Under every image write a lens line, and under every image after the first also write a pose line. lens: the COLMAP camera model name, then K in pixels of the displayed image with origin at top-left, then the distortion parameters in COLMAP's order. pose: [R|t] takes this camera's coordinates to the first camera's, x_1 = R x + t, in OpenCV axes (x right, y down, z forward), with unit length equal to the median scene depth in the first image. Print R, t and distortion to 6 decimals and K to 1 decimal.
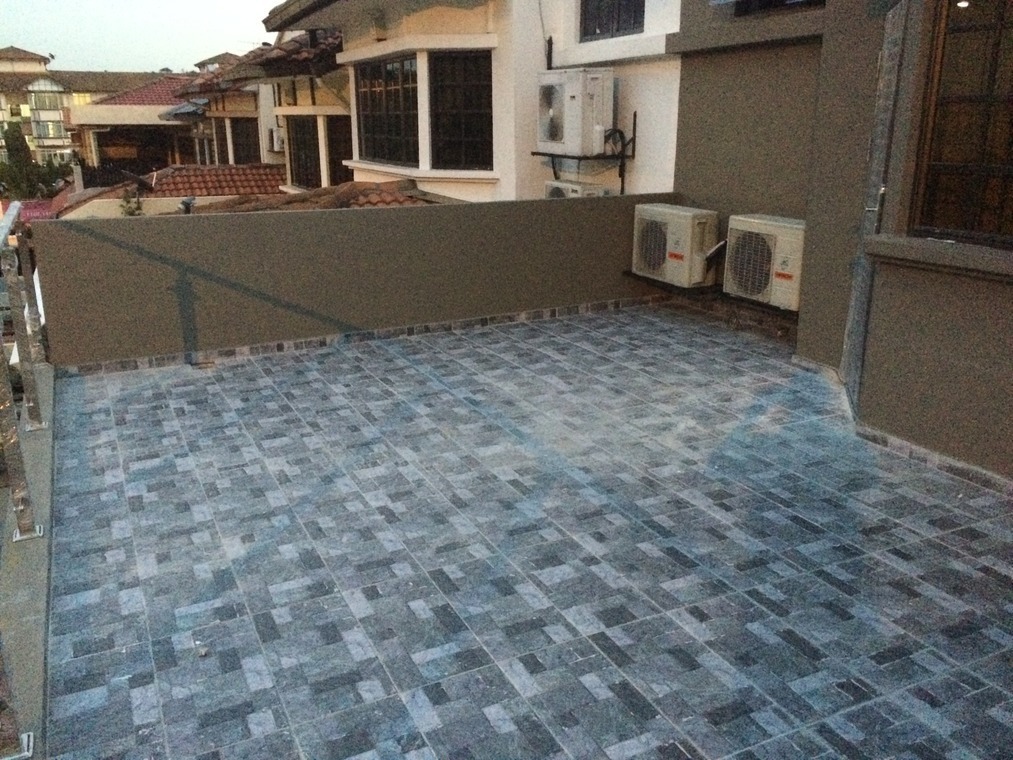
lens RADIAL K [[868.2, 0, 510.3], [0, 868.2, 377.7], [0, 0, 1]] dist [0.070070, -0.080931]
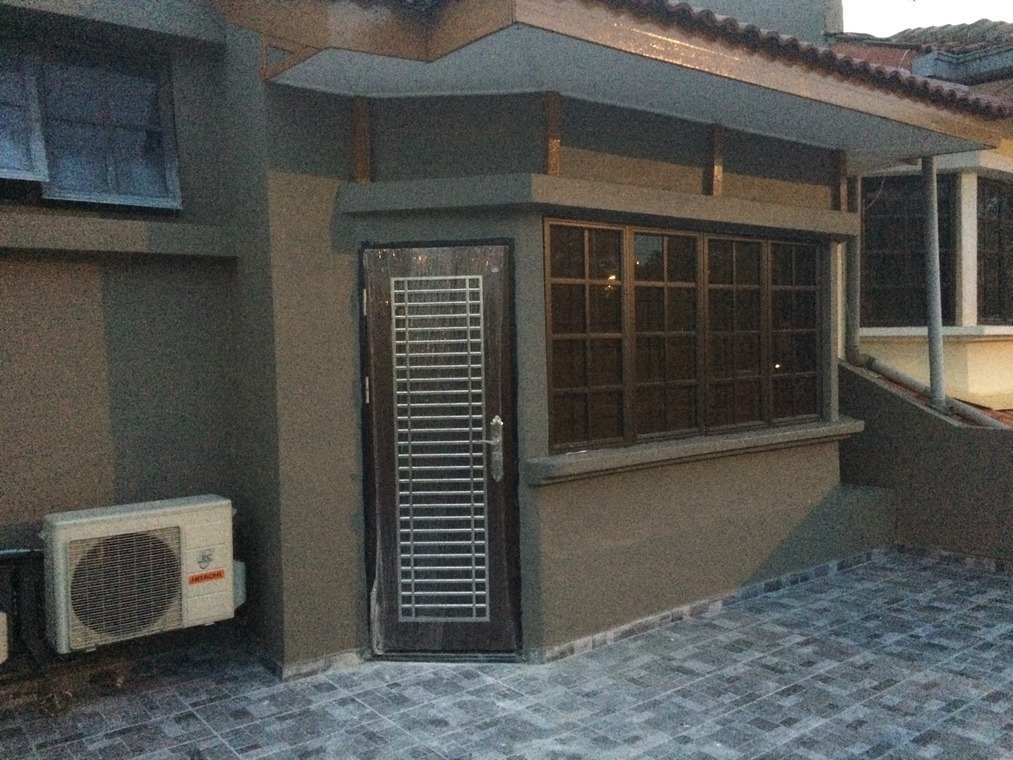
lens RADIAL K [[868.2, 0, 507.7], [0, 868.2, 374.3], [0, 0, 1]] dist [0.070070, -0.080931]
pose [[-0.209642, -0.030889, 0.977290, -0.606995], [0.298172, 0.949874, 0.093985, -0.387492], [-0.931205, 0.311104, -0.189924, 1.262373]]
